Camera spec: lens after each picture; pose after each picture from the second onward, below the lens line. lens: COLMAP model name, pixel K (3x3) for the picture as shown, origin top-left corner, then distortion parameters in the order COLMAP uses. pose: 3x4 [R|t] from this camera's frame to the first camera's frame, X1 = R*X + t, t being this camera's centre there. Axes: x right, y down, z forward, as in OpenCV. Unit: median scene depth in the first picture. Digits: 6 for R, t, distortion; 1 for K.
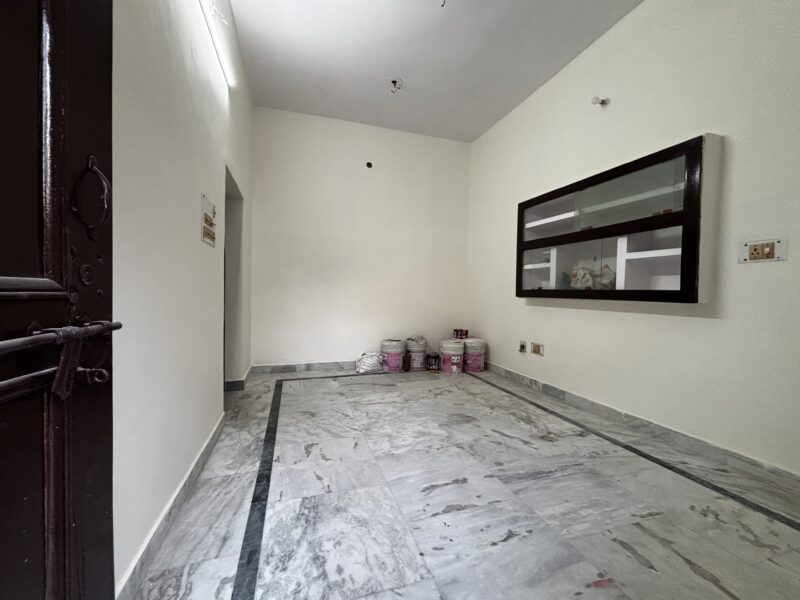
lens RADIAL K [[326.2, 0, 398.1], [0, 326.2, 299.9], [0, 0, 1]] dist [-0.000516, 0.007394]
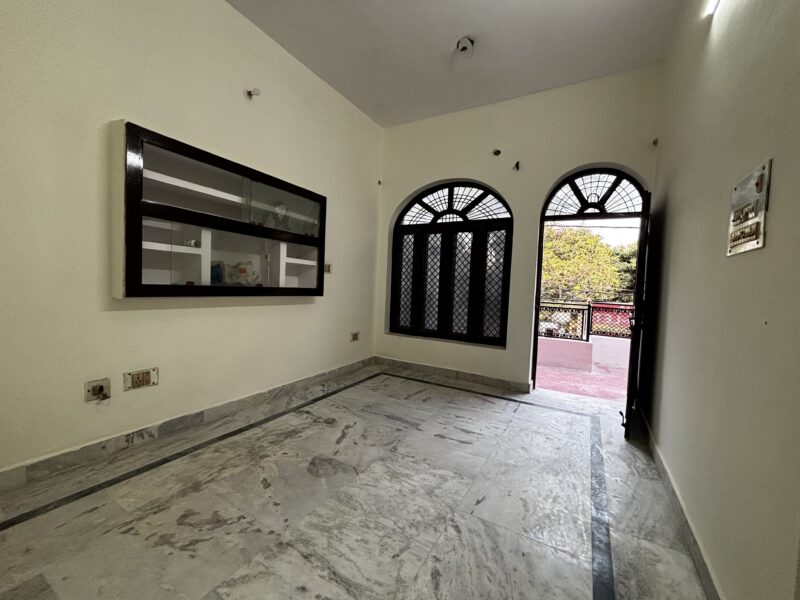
lens RADIAL K [[326.2, 0, 398.1], [0, 326.2, 299.9], [0, 0, 1]] dist [-0.000516, 0.007394]
pose [[-0.667513, -0.080126, 0.740274, -0.453149], [-0.036352, 0.996515, 0.075083, -0.083120], [-0.743710, 0.023208, -0.668099, 1.380276]]
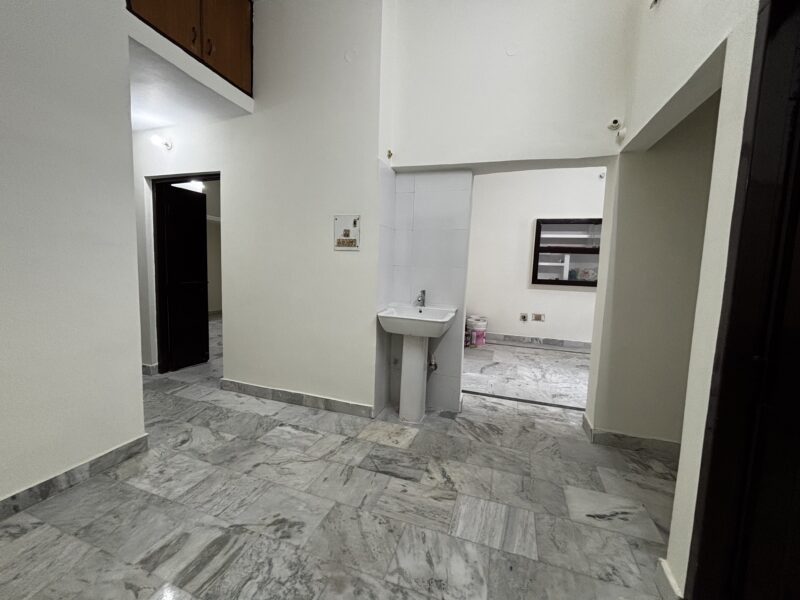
lens RADIAL K [[326.2, 0, 398.1], [0, 326.2, 299.9], [0, 0, 1]] dist [-0.000516, 0.007394]
pose [[0.597527, -0.075295, 0.798306, -1.561579], [-0.004453, 0.995254, 0.097205, -0.102523], [-0.801837, -0.061638, 0.594356, 0.818086]]
